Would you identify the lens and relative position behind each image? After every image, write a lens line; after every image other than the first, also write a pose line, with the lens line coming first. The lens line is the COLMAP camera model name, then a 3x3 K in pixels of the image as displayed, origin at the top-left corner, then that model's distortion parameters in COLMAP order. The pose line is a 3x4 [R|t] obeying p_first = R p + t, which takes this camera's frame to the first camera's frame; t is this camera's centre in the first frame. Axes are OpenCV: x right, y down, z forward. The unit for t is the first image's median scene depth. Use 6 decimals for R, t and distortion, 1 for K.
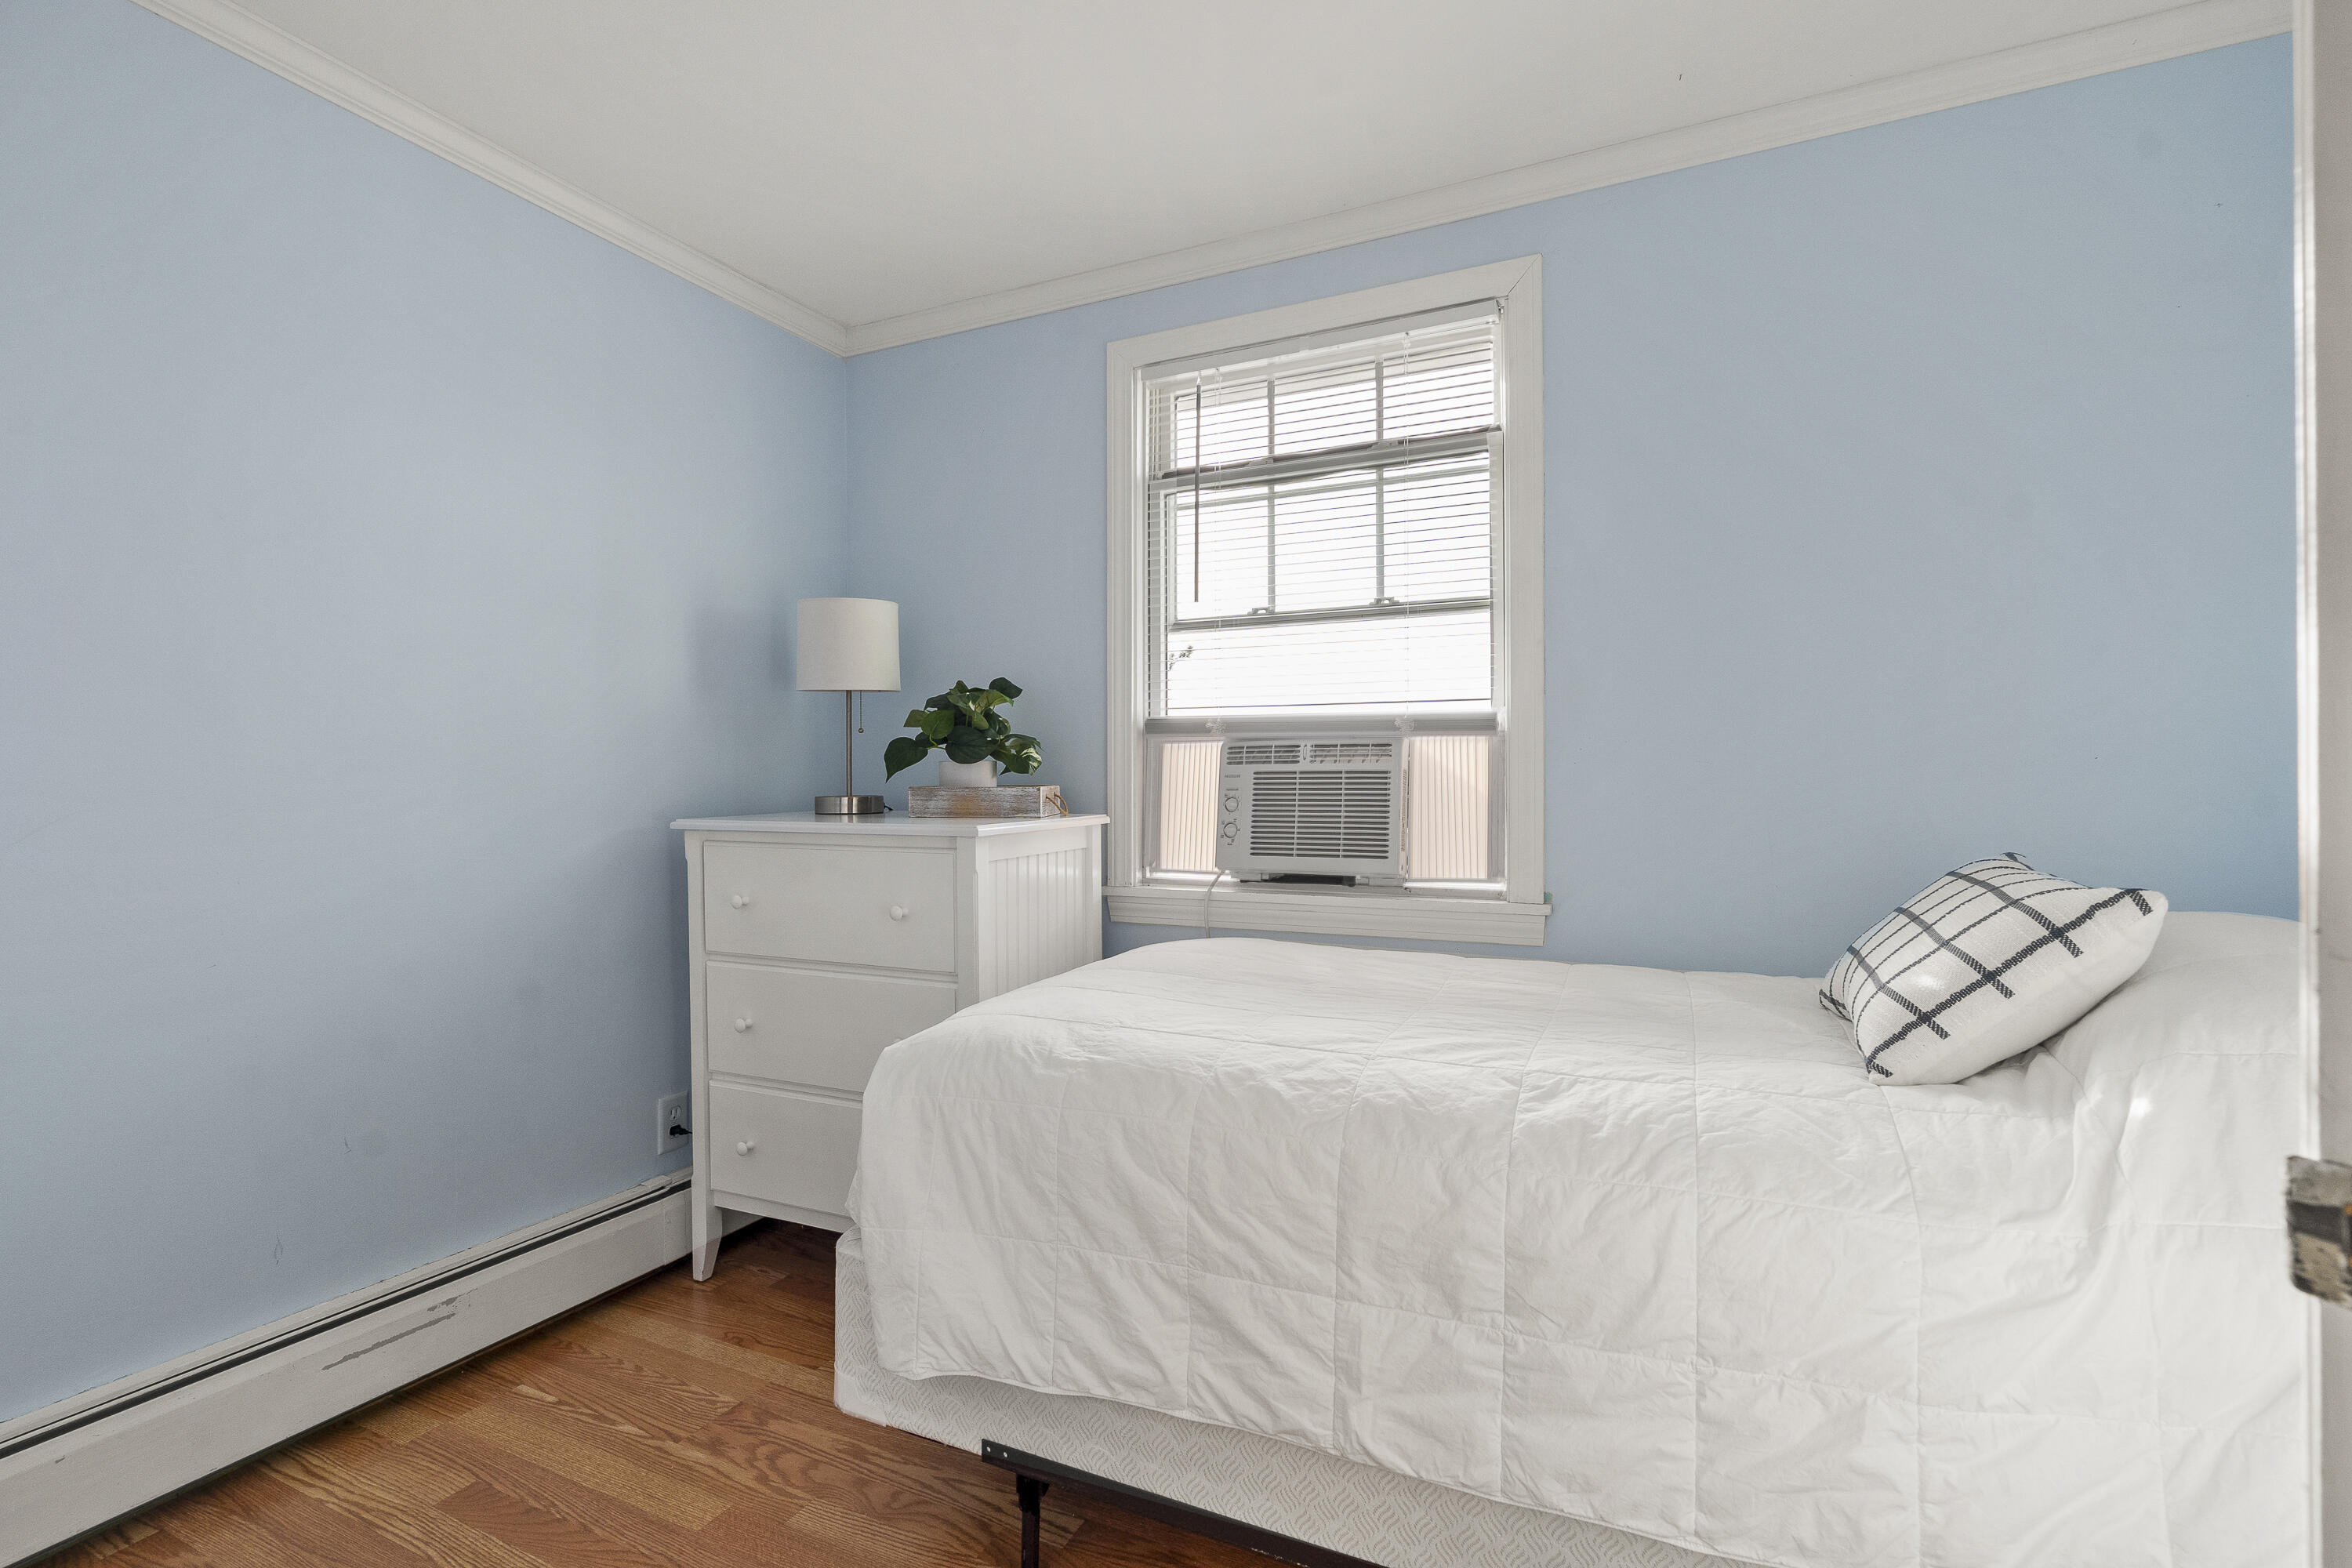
lens RADIAL K [[1111.1, 0, 1176.0], [0, 1111.1, 784.0], [0, 0, 1]] dist [-0.001218, 0.000325]
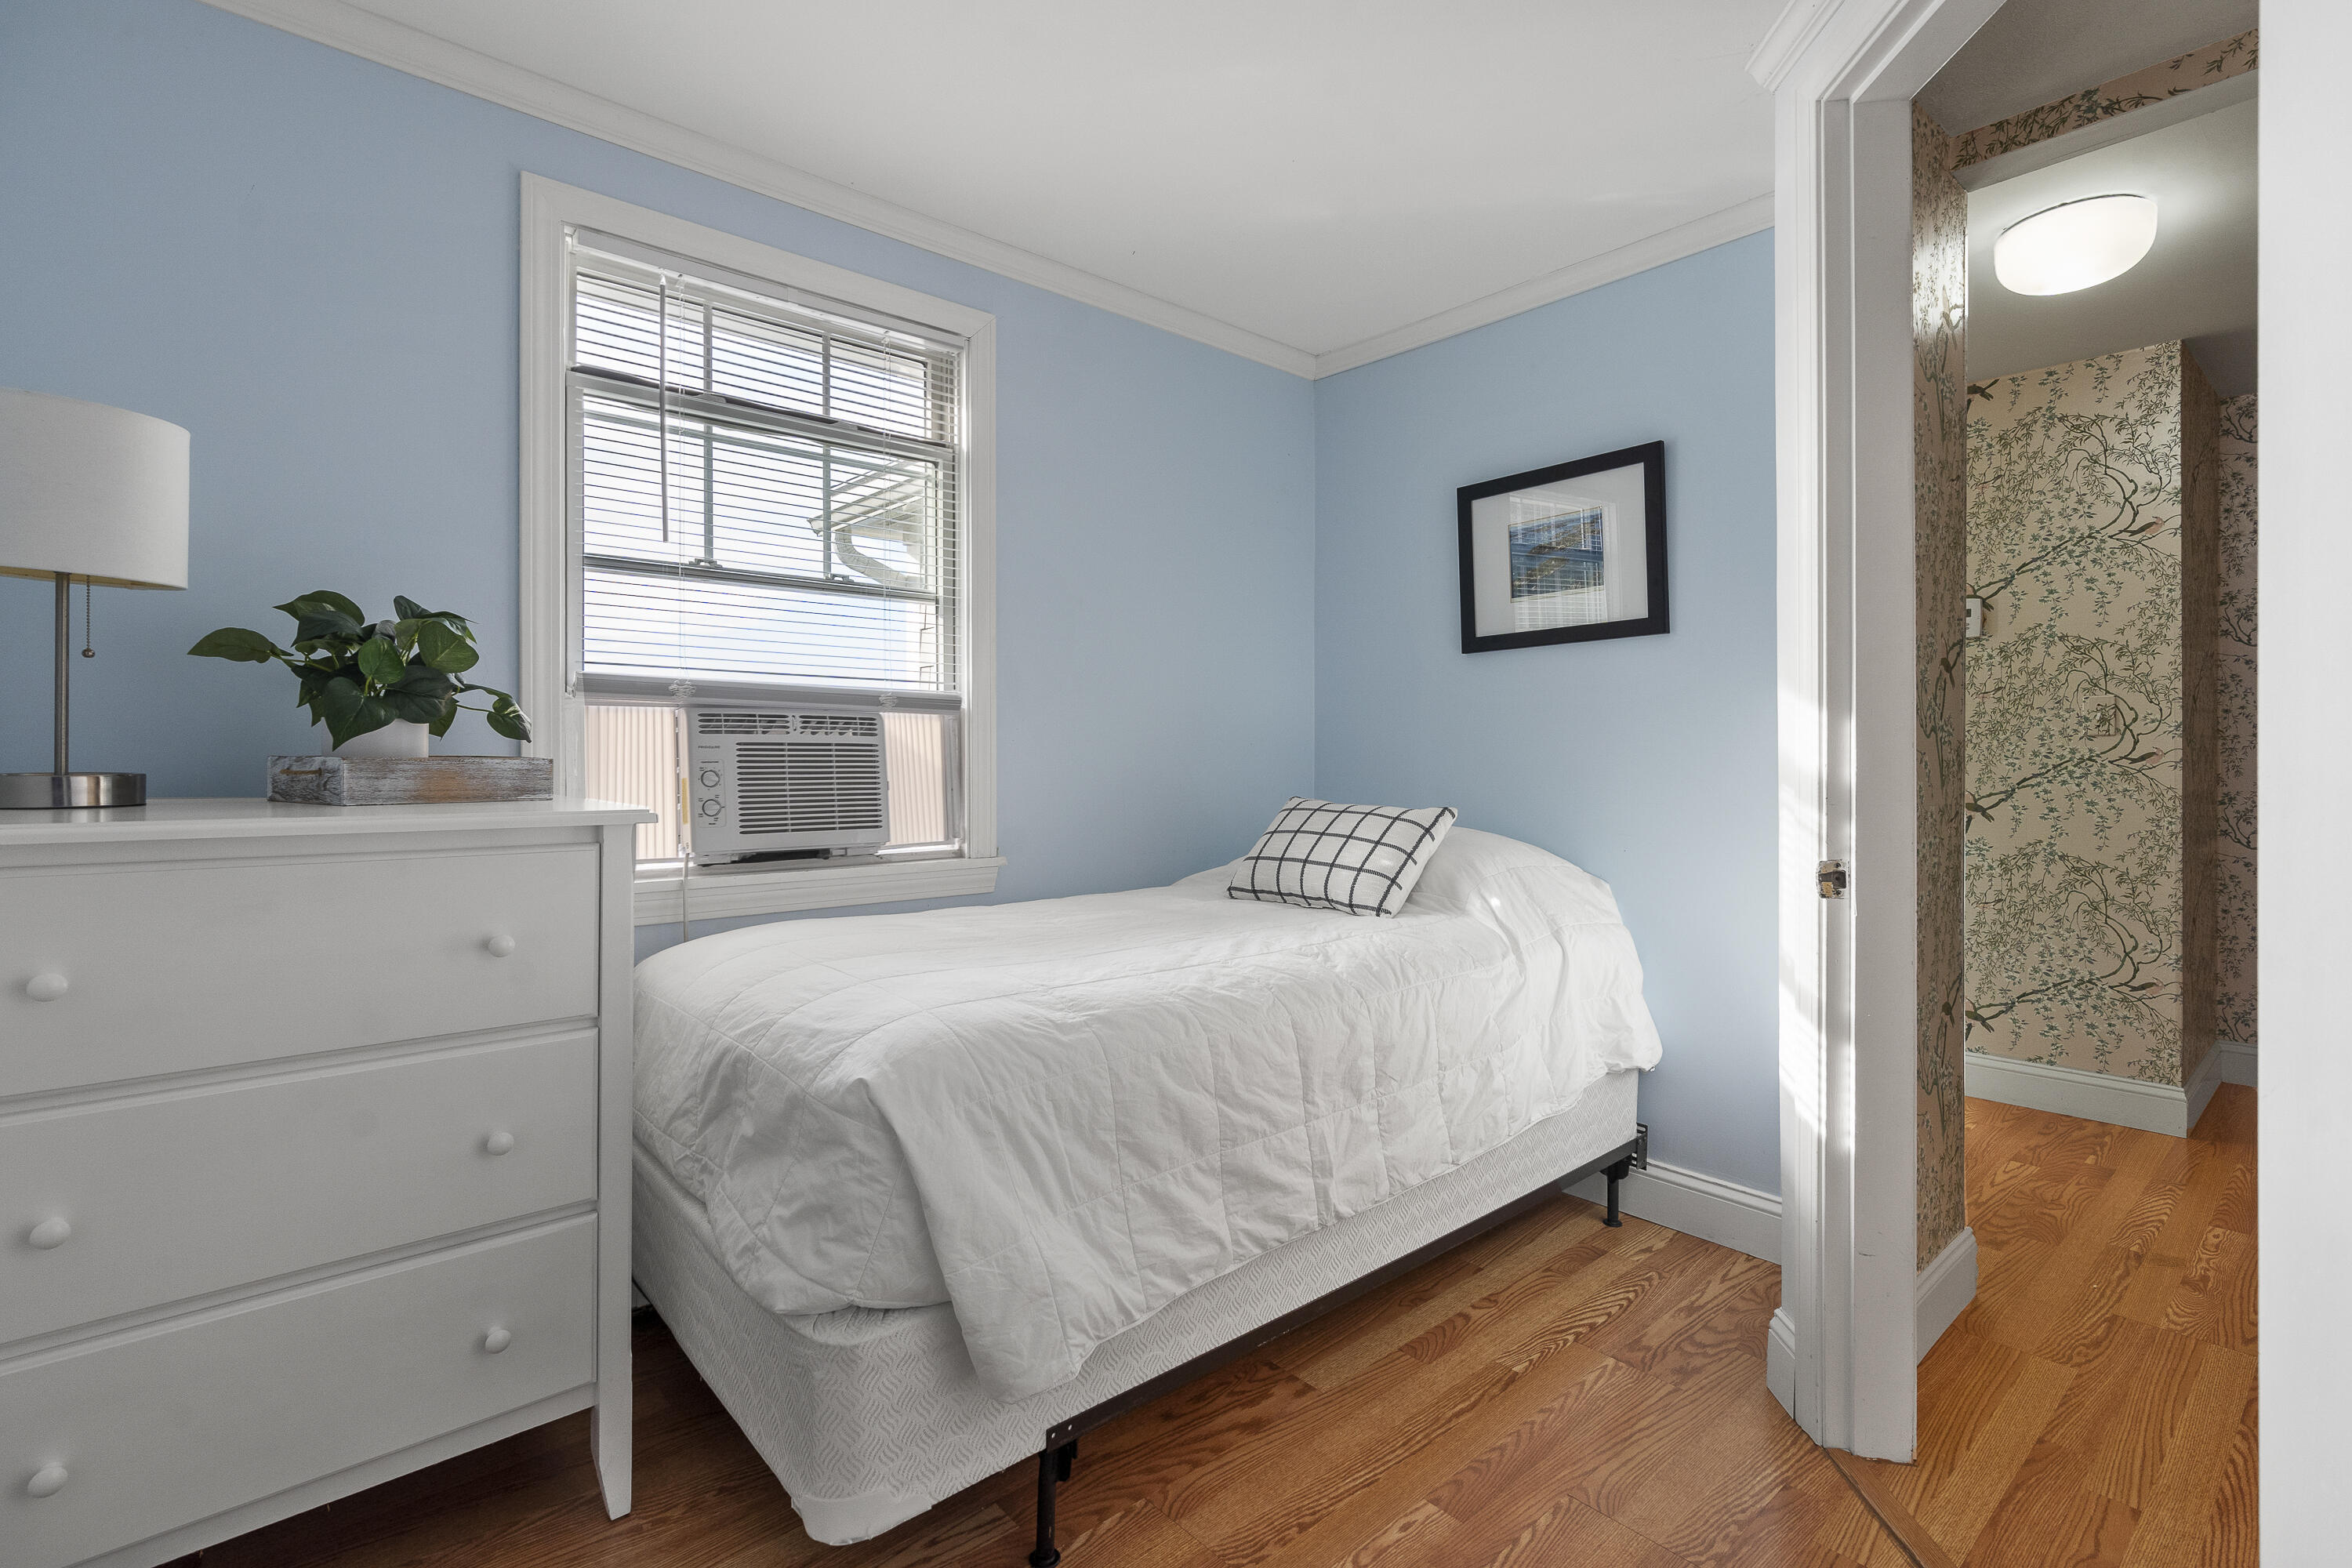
lens RADIAL K [[1111.3, 0, 1180.2], [0, 1111.3, 756.0], [0, 0, 1]] dist [0.000374, 0.000075]
pose [[0.370495, 0.005968, 0.928815, -0.871027], [-0.002406, 0.999982, -0.005466, 0.005651], [-0.928831, -0.000210, 0.370503, 0.448377]]
